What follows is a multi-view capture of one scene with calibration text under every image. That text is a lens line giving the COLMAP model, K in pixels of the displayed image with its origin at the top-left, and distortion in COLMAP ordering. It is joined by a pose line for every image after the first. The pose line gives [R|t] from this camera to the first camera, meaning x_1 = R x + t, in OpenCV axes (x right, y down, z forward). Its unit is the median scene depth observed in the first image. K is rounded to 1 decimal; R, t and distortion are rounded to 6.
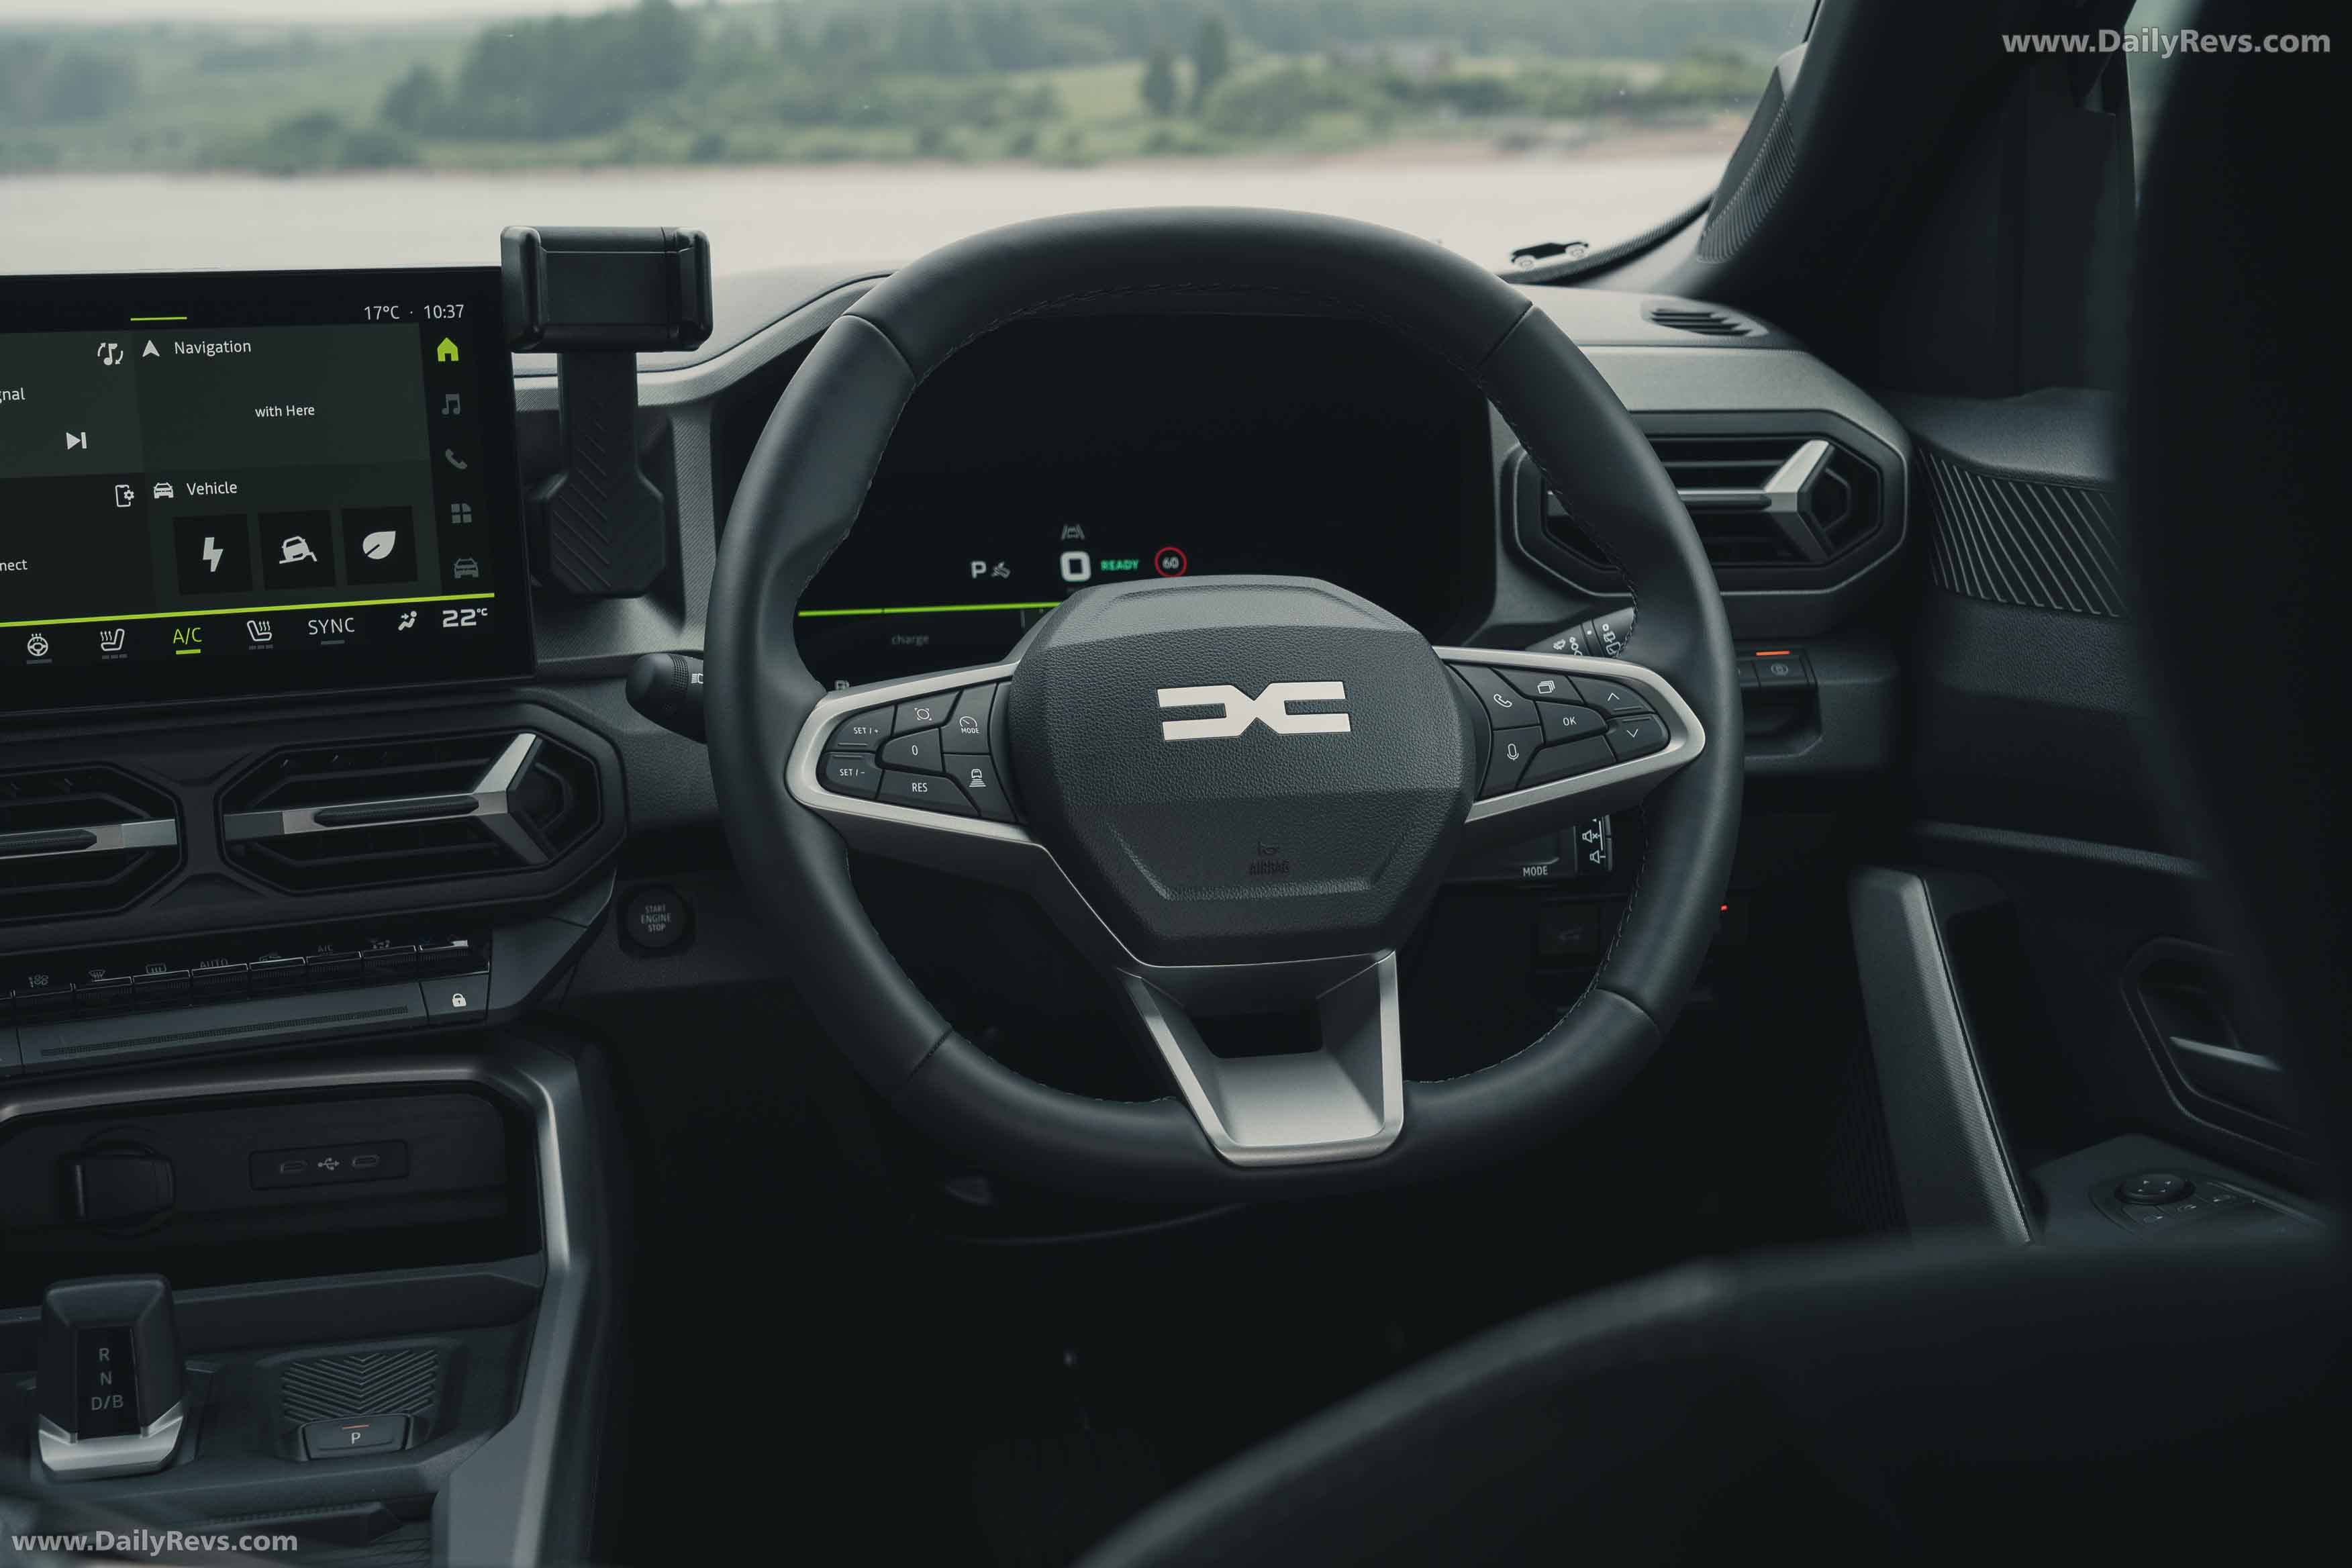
lens RADIAL K [[3267.4, 0, 1172.6], [0, 3267.4, 815.4], [0, 0, 1]] dist [0.026252, 0.000000]
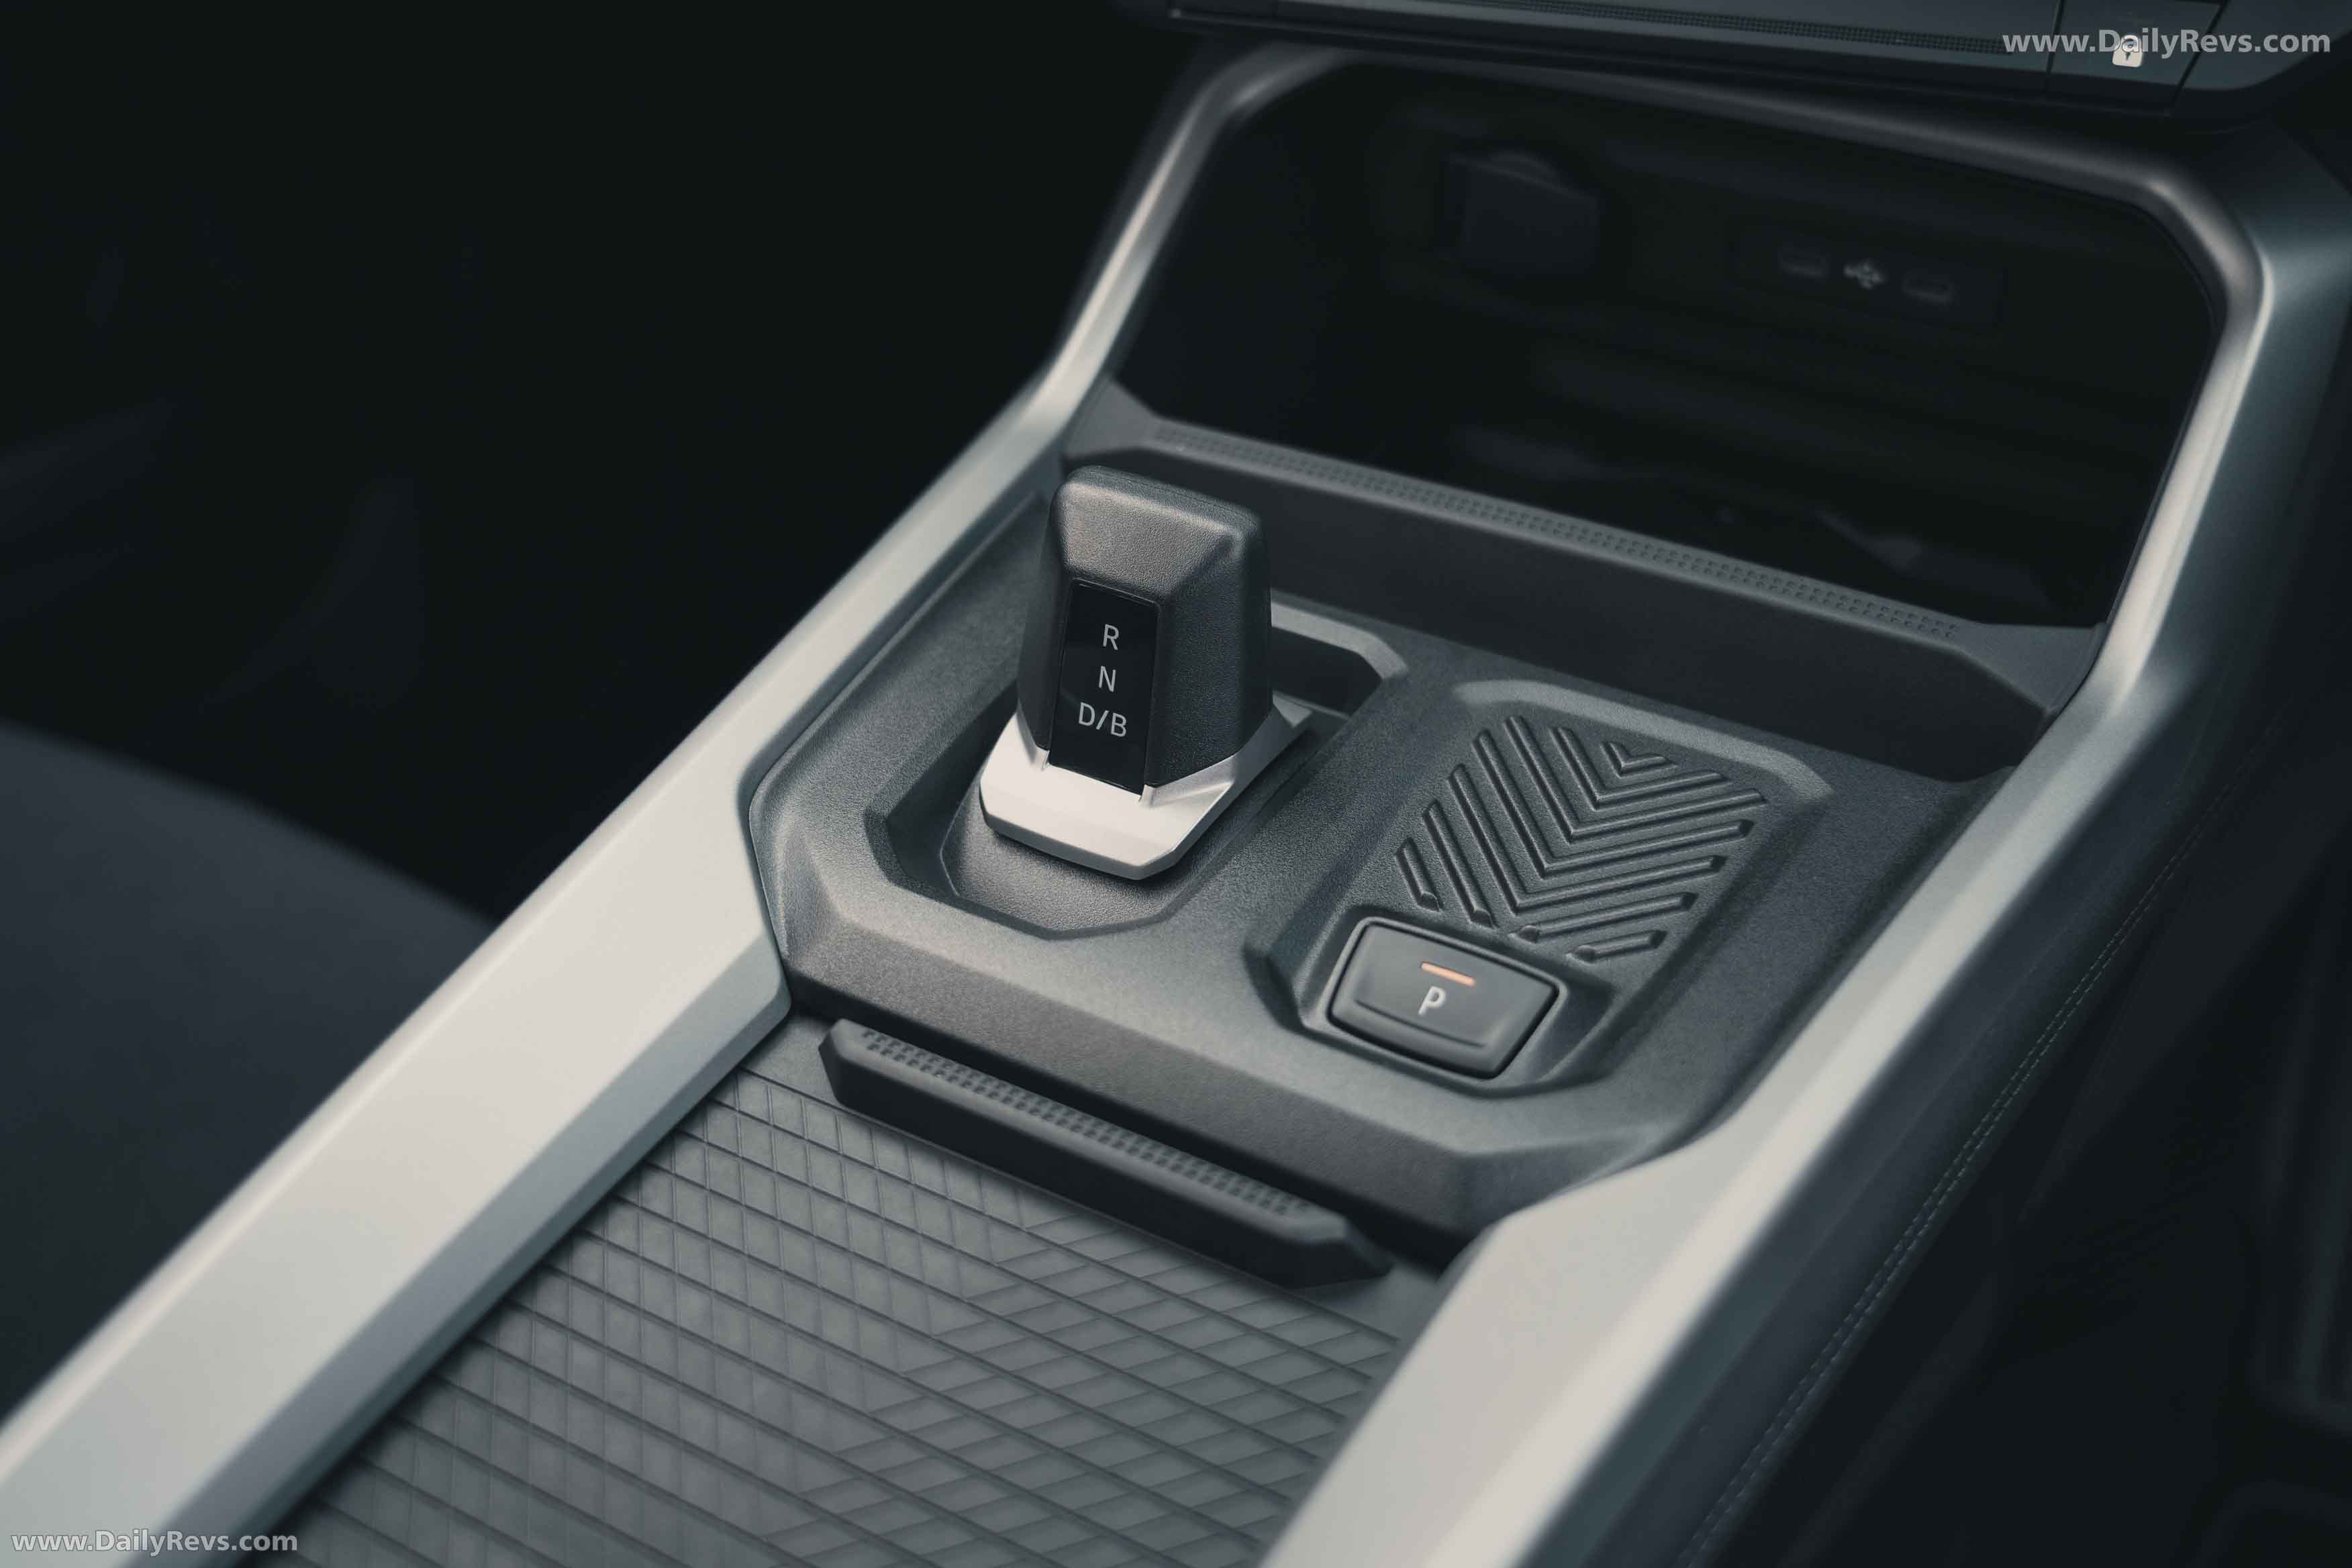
lens RADIAL K [[2568.1, 0, 1166.8], [0, 2568.1, 803.0], [0, 0, 1]] dist [0.014996, 0.000000]
pose [[0.722462, 0.414519, -0.553374, -0.071971], [-0.121824, 0.864150, 0.488266, -0.014052], [0.680594, -0.285339, 0.674814, 0.652203]]
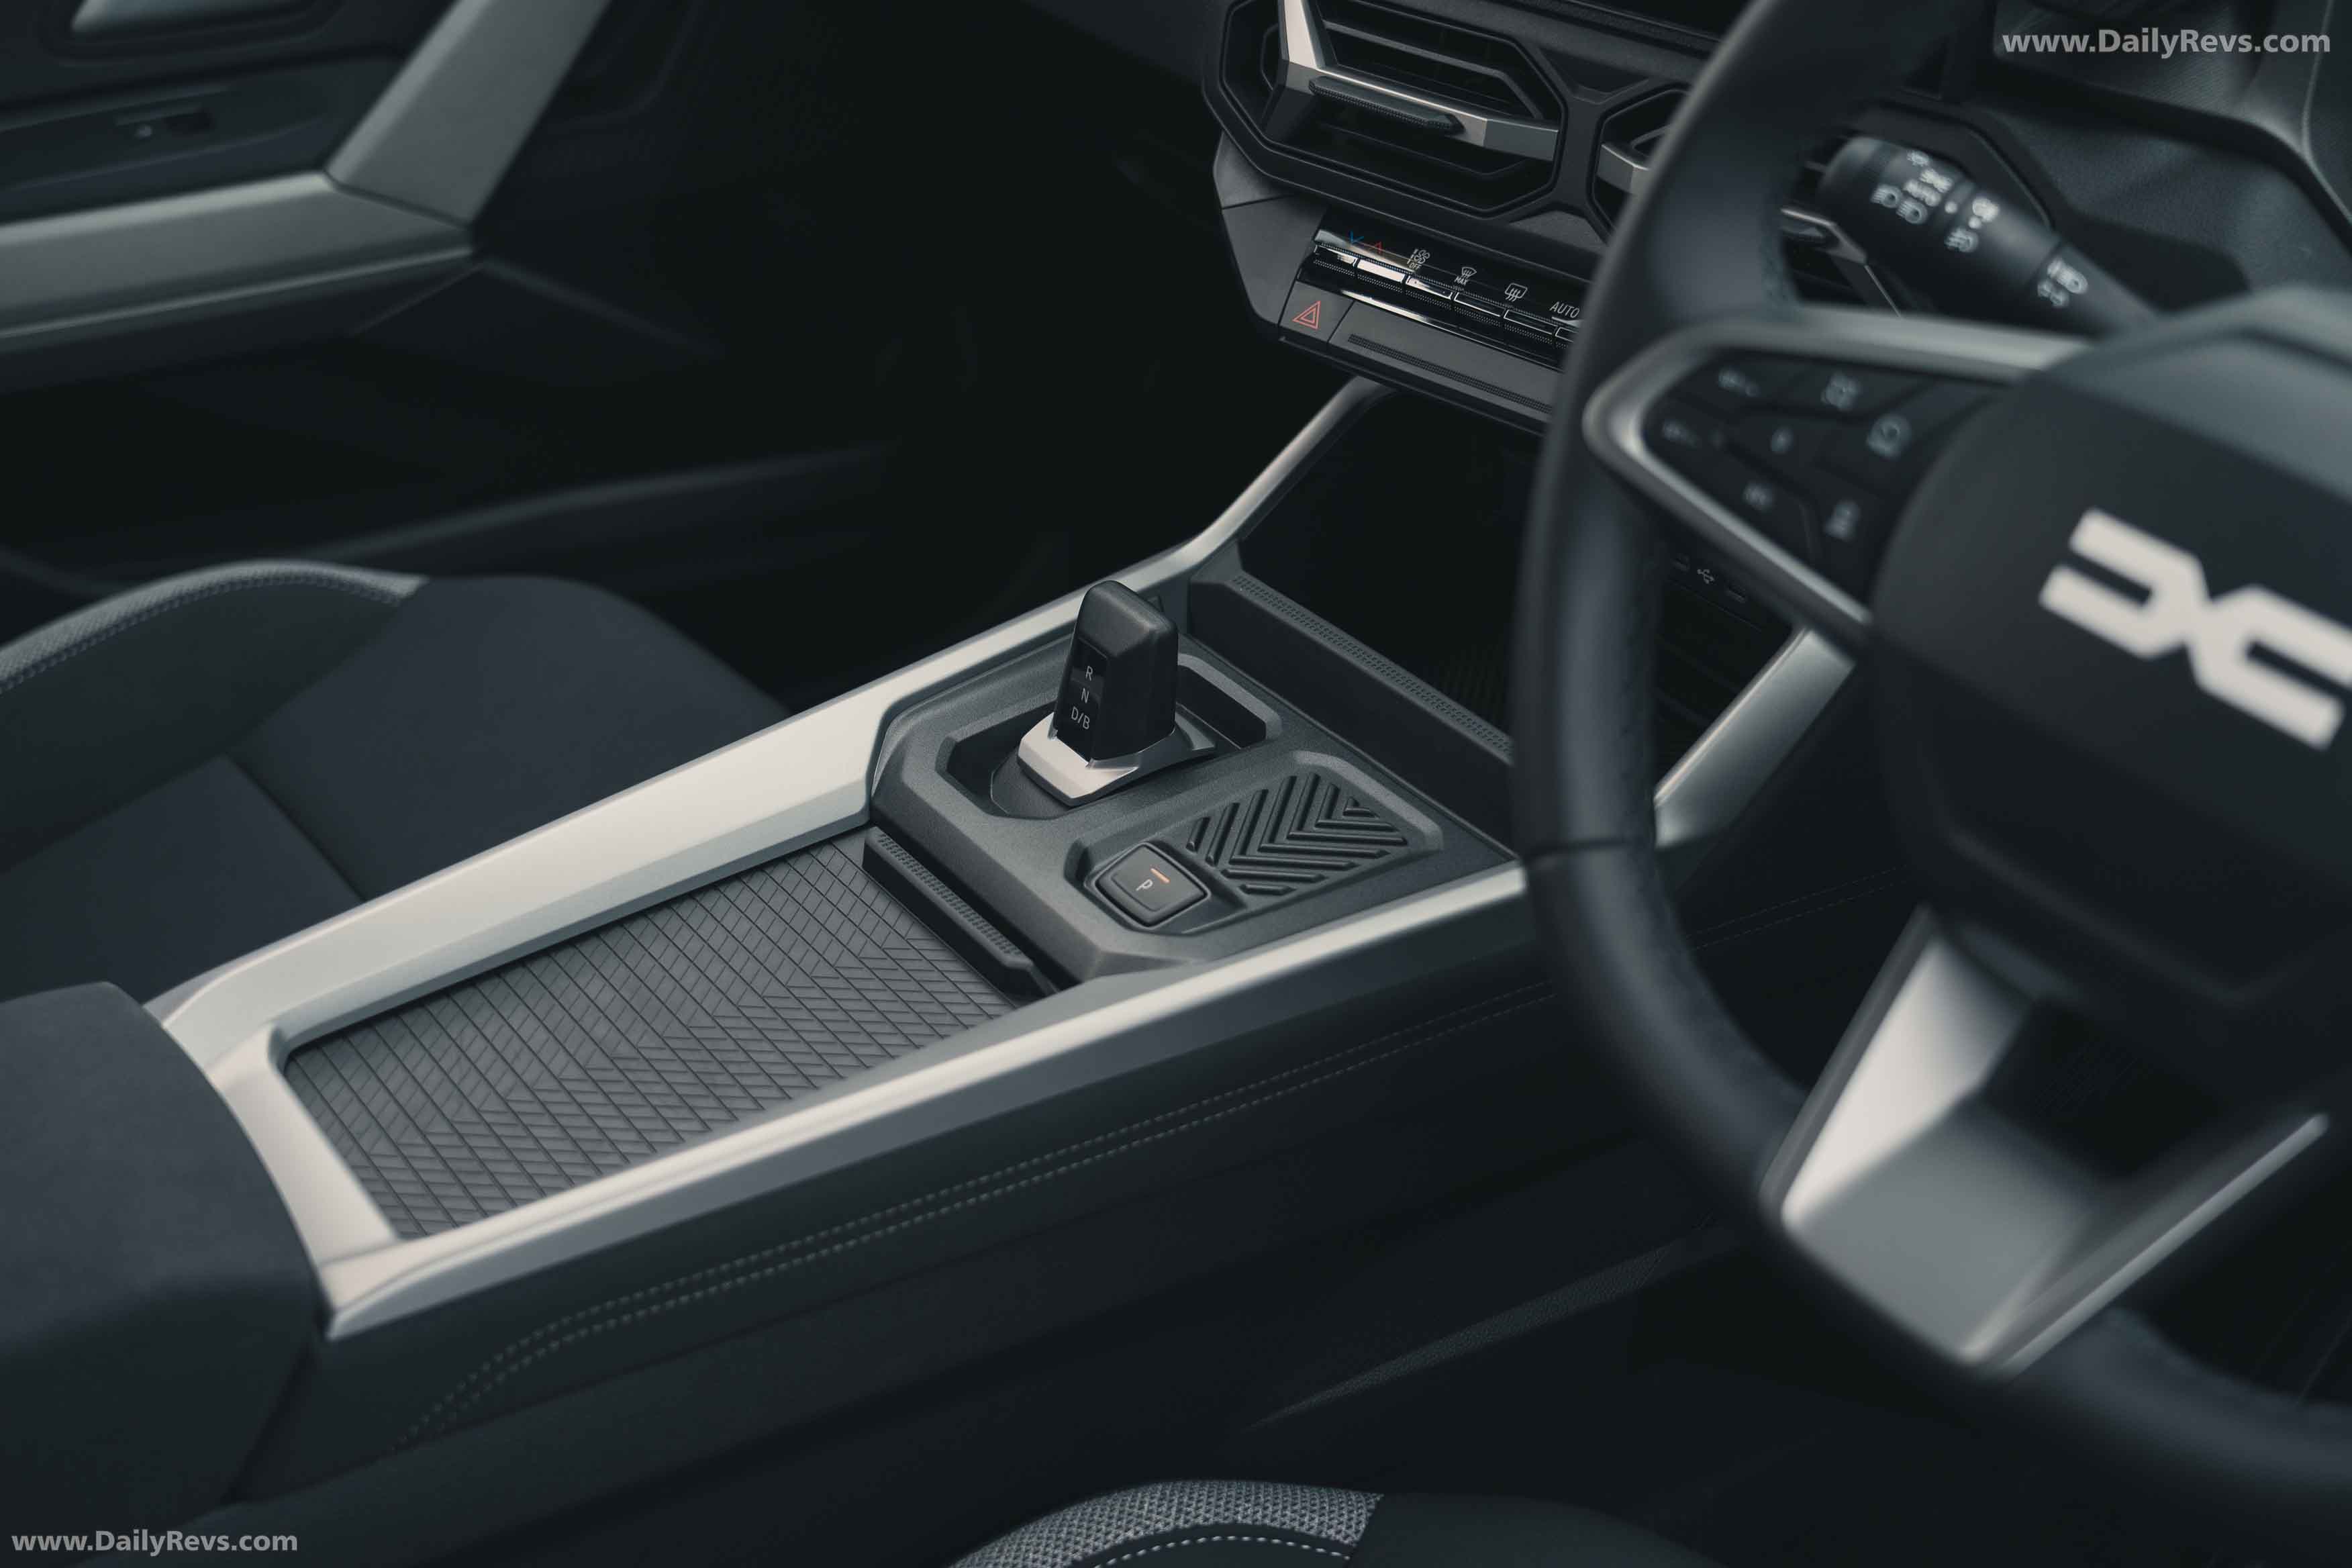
lens RADIAL K [[3183.4, 0, 1155.0], [0, 3183.4, 776.7], [0, 0, 1]] dist [0.045935, 0.000000]
pose [[0.362951, 0.499729, -0.786472, 0.387398], [-0.164007, 0.865111, 0.474009, -0.229462], [0.917261, -0.043056, 0.395952, 0.587660]]
